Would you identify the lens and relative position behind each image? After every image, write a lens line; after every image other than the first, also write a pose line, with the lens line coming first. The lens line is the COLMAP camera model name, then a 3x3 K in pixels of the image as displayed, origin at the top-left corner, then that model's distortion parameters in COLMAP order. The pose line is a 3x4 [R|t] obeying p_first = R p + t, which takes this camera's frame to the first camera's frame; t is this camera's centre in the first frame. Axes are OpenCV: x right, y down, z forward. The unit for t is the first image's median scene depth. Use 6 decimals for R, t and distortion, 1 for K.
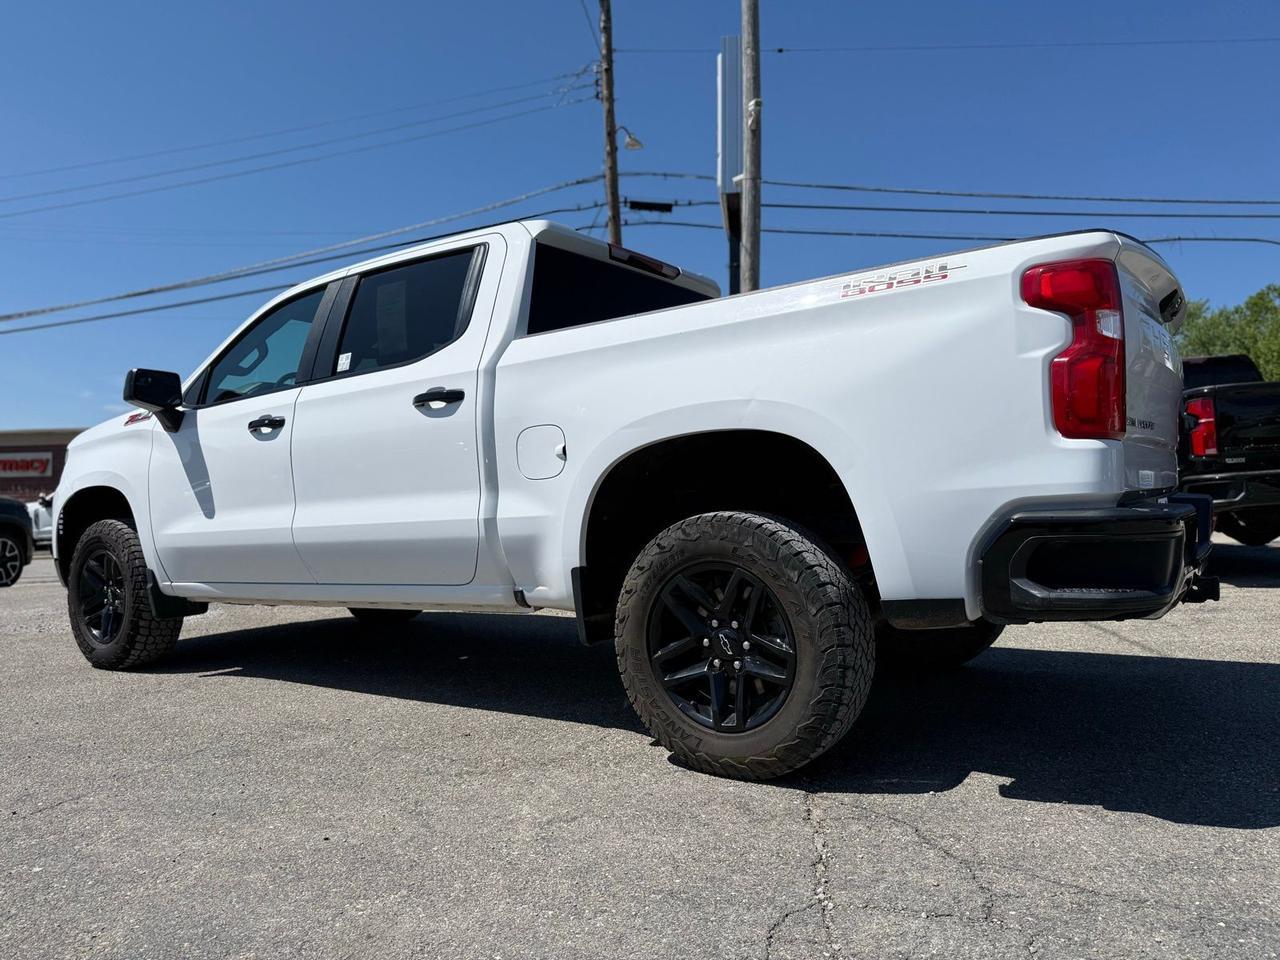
lens RADIAL K [[884.6, 0, 640.0], [0, 884.6, 480.0], [0, 0, 1]] dist [0.106229, -0.147665]
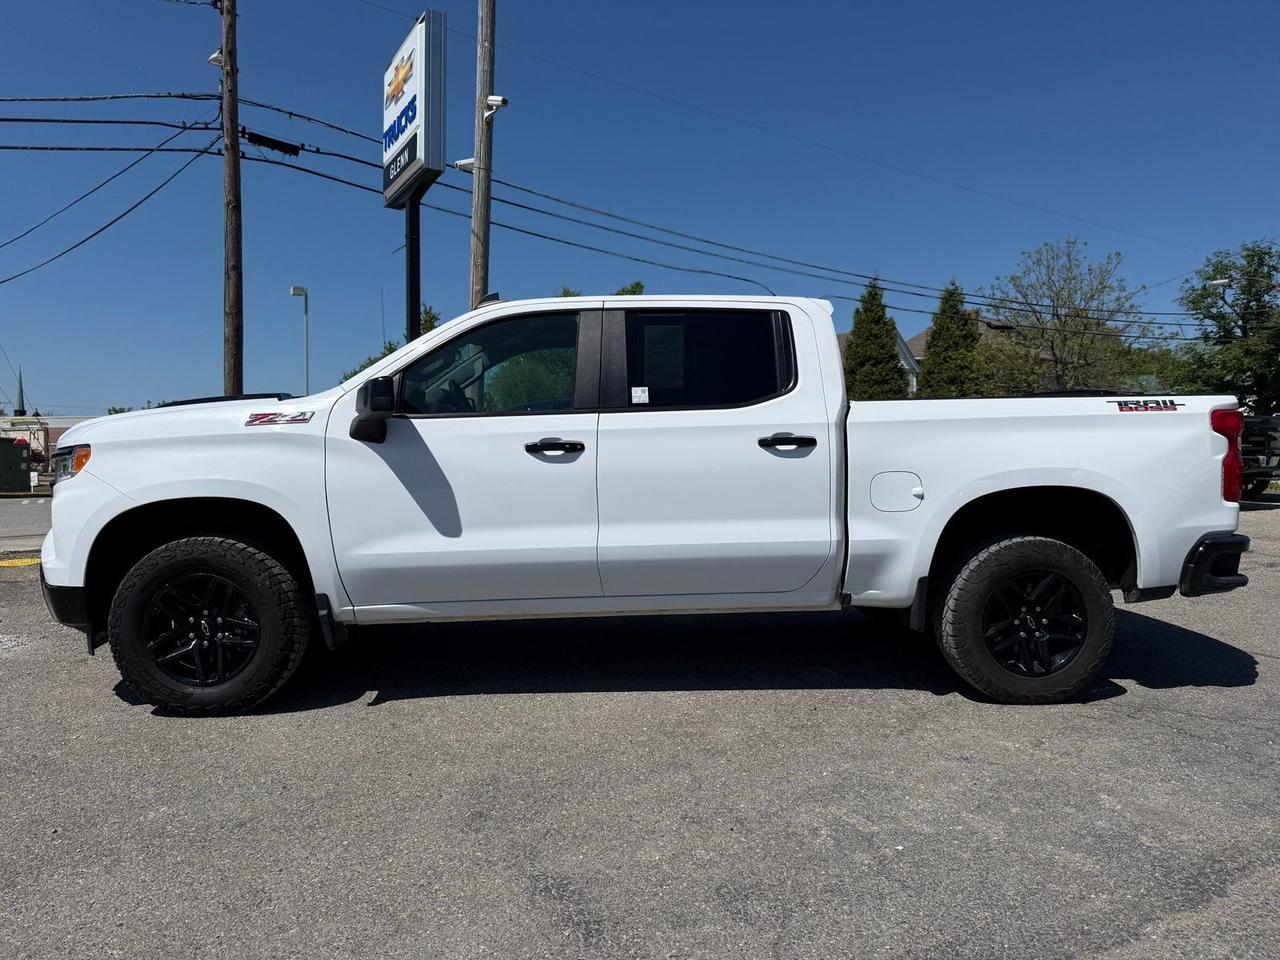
lens RADIAL K [[884.6, 0, 640.0], [0, 884.6, 480.0], [0, 0, 1]] dist [0.106229, -0.147665]
pose [[0.788426, 0.003754, 0.615119, -1.096455], [-0.037038, 0.998457, 0.041379, -0.079871], [-0.614014, -0.055407, 0.787348, 0.151365]]
